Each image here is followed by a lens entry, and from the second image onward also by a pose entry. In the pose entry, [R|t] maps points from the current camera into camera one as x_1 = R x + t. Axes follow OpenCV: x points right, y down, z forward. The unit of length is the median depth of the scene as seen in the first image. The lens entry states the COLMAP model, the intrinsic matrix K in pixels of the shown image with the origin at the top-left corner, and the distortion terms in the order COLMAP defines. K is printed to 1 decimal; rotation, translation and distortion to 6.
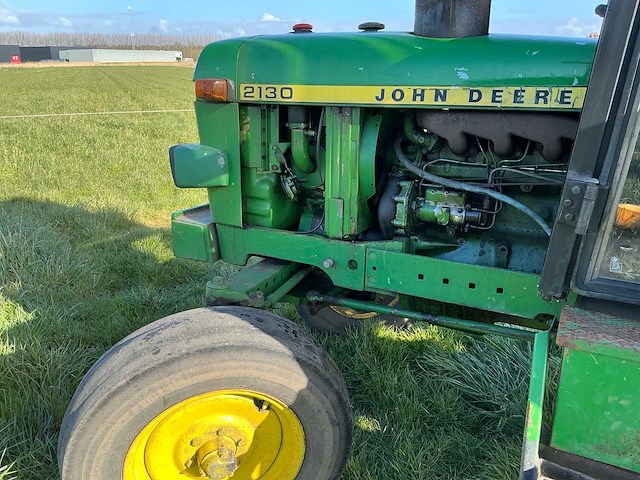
lens RADIAL K [[532.2, 0, 320.3], [0, 532.2, 241.8], [0, 0, 1]] dist [0.104014, -0.203640]
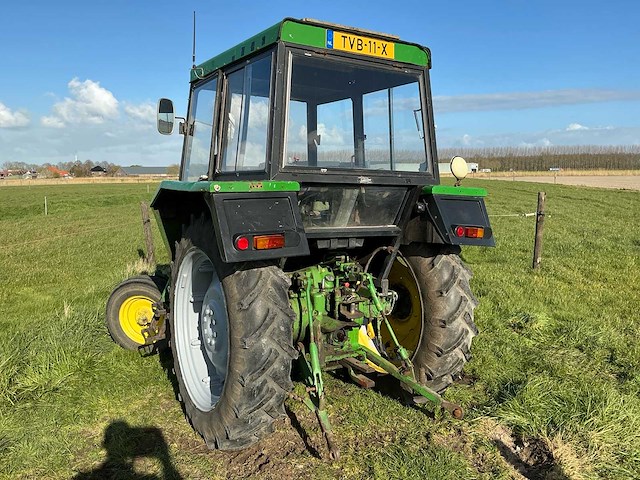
lens RADIAL K [[532.2, 0, 319.4], [0, 532.2, 245.1], [0, 0, 1]] dist [0.104014, -0.203640]
pose [[0.863291, 0.057354, -0.501437, 2.289019], [-0.149815, 0.977863, -0.146080, 0.247966], [0.481958, 0.201233, 0.852773, -1.374895]]
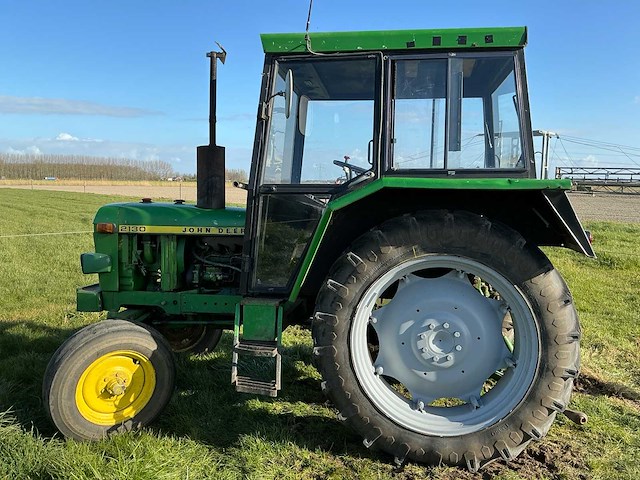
lens RADIAL K [[532.2, 0, 321.5], [0, 532.2, 239.1], [0, 0, 1]] dist [0.104014, -0.203640]
pose [[0.940485, -0.020916, 0.339191, -0.124644], [0.093826, 0.975290, -0.200014, 0.303602], [-0.326626, 0.219935, 0.919208, -1.387361]]
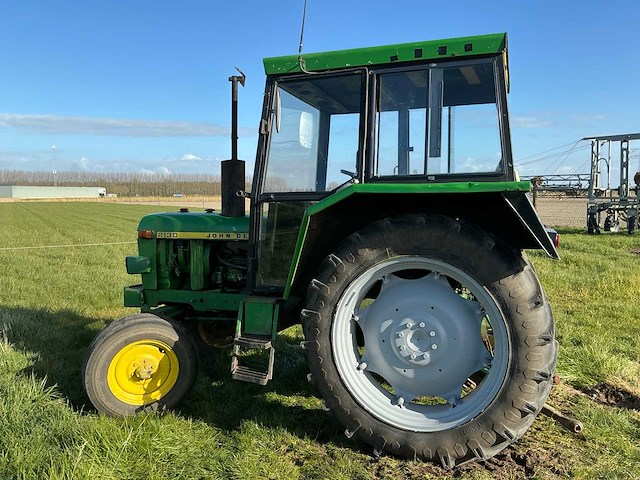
lens RADIAL K [[532.2, 0, 321.1], [0, 532.2, 239.6], [0, 0, 1]] dist [0.104014, -0.203640]
pose [[0.989968, -0.016459, 0.140333, 0.279603], [0.049599, 0.970469, -0.236073, 0.403868], [-0.132303, 0.240665, 0.961549, -1.633975]]
